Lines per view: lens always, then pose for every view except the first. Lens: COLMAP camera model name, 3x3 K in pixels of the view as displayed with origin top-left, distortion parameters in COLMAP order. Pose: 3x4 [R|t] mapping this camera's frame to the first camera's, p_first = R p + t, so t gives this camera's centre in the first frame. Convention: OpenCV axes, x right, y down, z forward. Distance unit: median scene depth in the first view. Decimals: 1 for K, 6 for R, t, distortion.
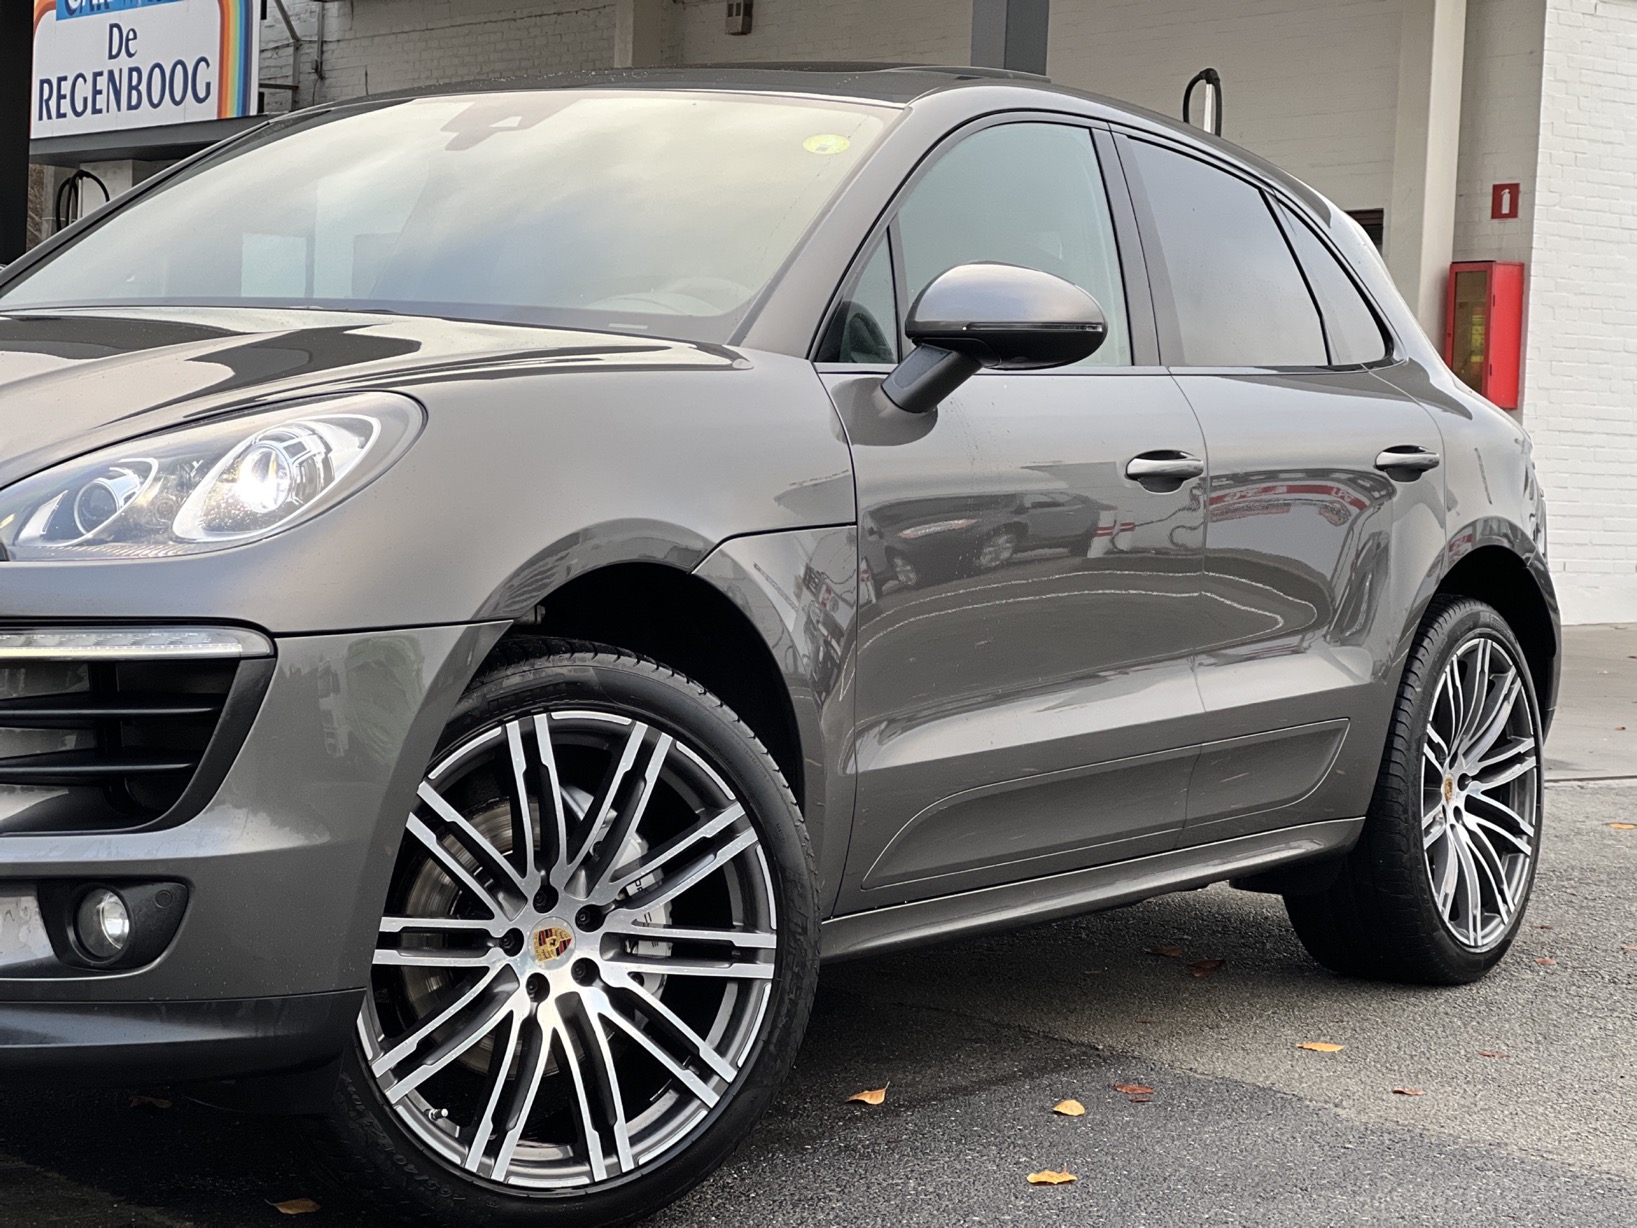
lens RADIAL K [[3663.8, 0, 840.2], [0, 3663.8, 555.0], [0, 0, 1]] dist [-0.235436, 7.711653]
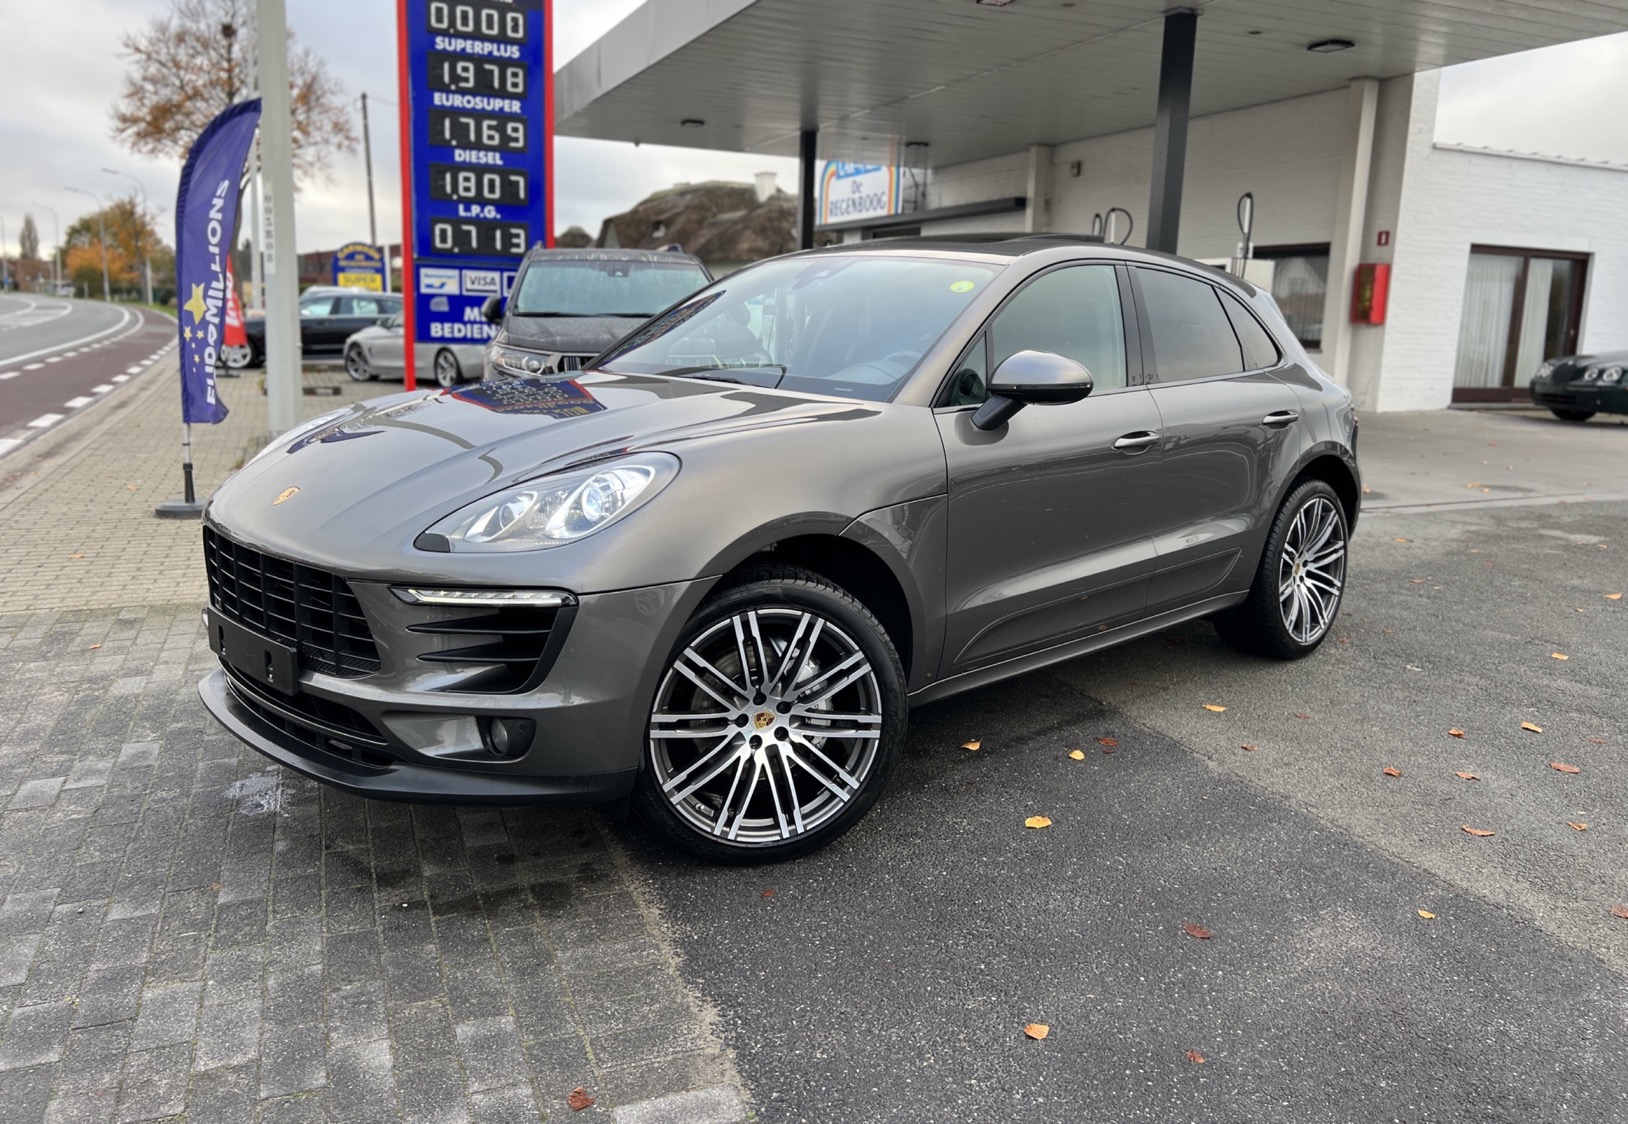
lens RADIAL K [[1232.8, 0, 812.7], [0, 1232.8, 518.1], [0, 0, 1]] dist [0.061464, -0.066383]
pose [[0.968028, 0.032020, -0.248788, 0.110385], [0.000951, 0.991344, 0.131289, -0.090889], [0.250839, -0.127328, 0.959619, 0.370011]]
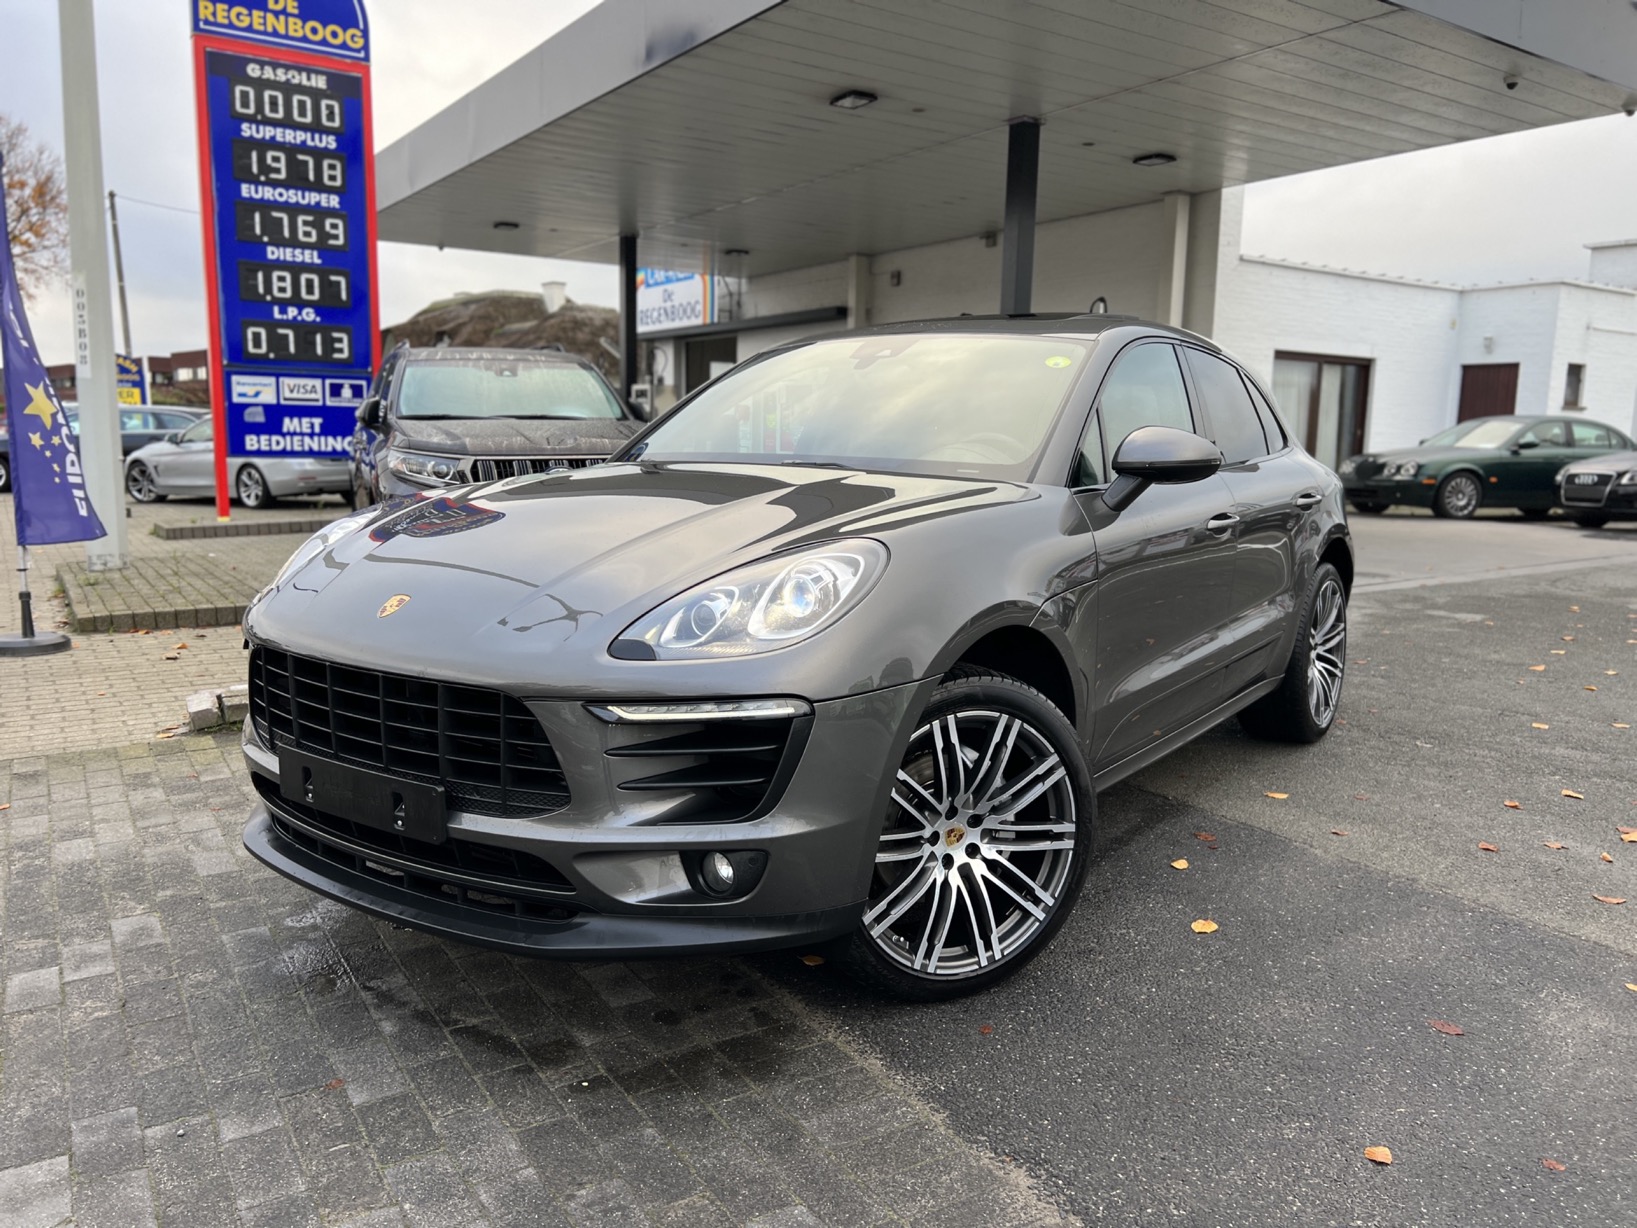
lens RADIAL K [[1236.6, 0, 814.0], [0, 1236.6, 620.6], [0, 0, 1]] dist [0.044550, -0.039063]
pose [[0.996807, -0.008946, -0.079342, -0.097476], [0.018732, 0.992172, 0.123467, -0.074021], [0.077617, -0.124559, 0.989172, 0.404604]]
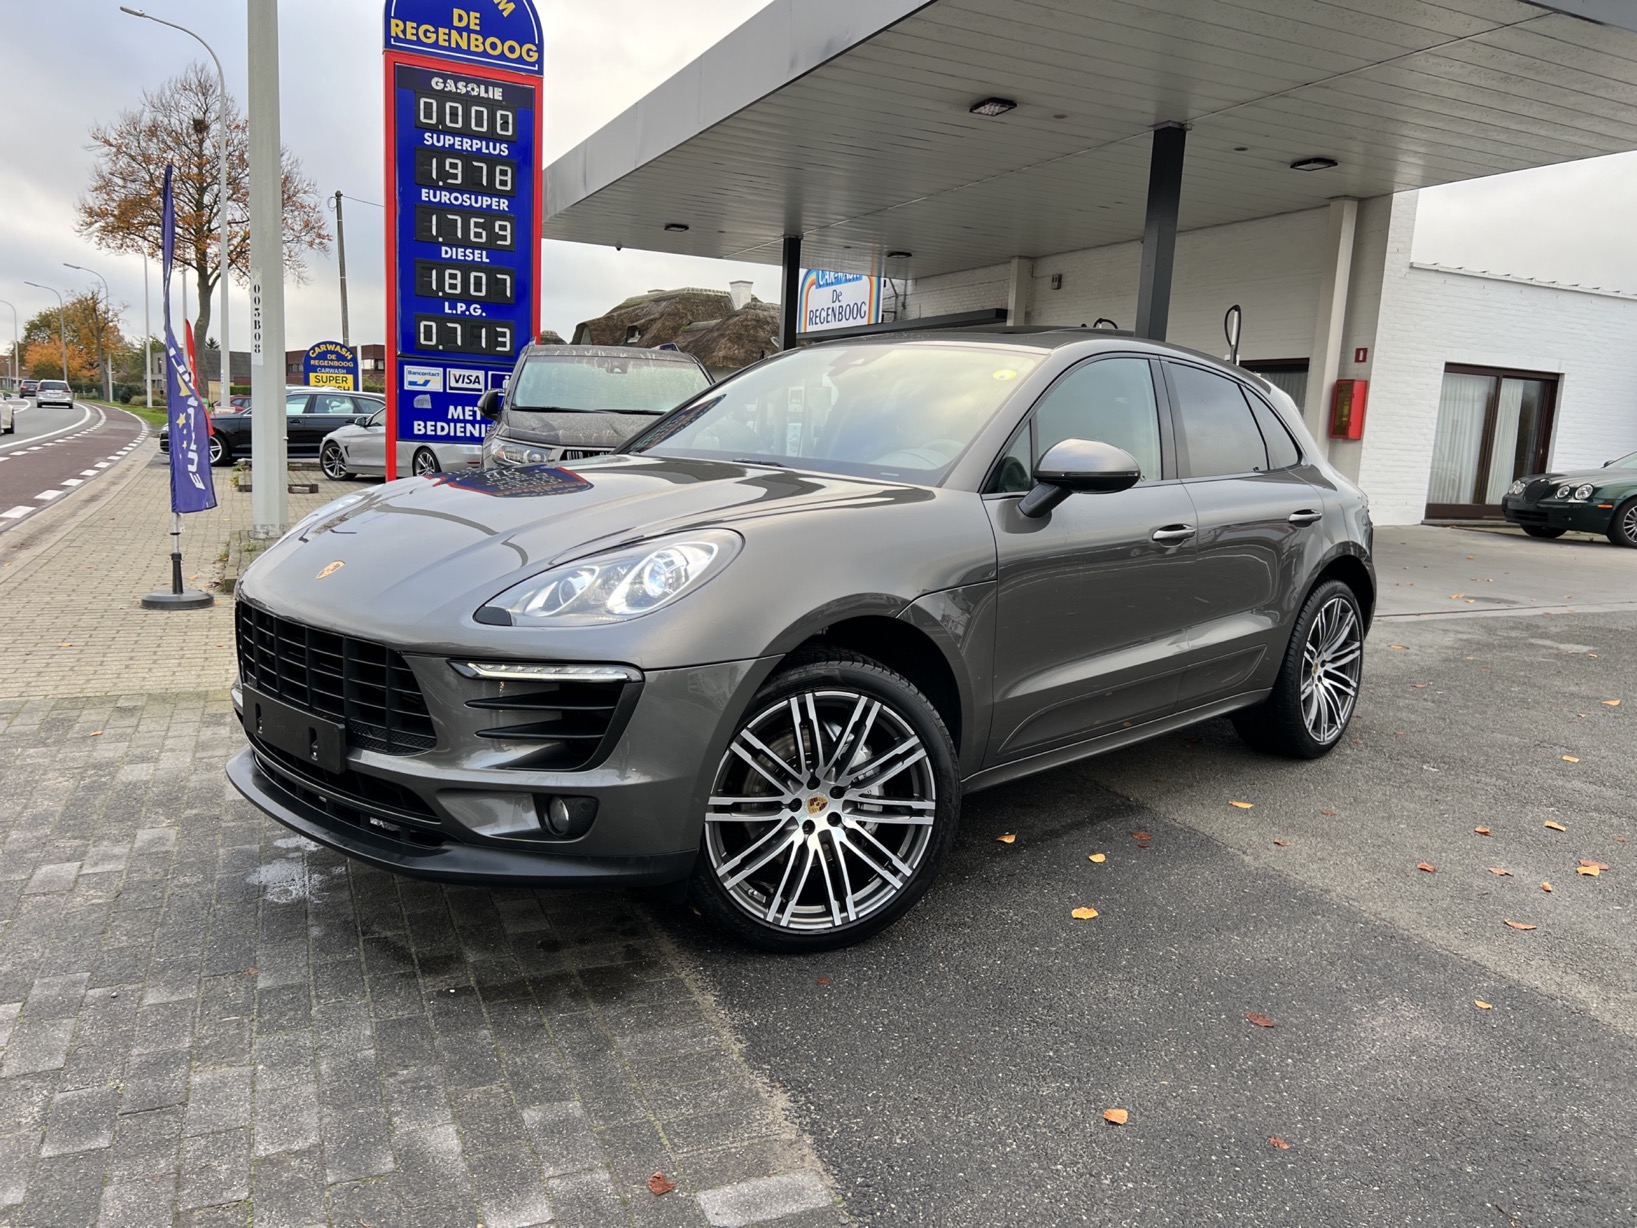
lens RADIAL K [[1232.2, 0, 818.5], [0, 1232.2, 614.0], [0, 0, 1]] dist [0.062156, -0.066736]
pose [[0.974916, 0.041927, -0.218591, 0.062099], [-0.015948, 0.992732, 0.119282, -0.074156], [0.222003, -0.112803, 0.968499, 0.366190]]
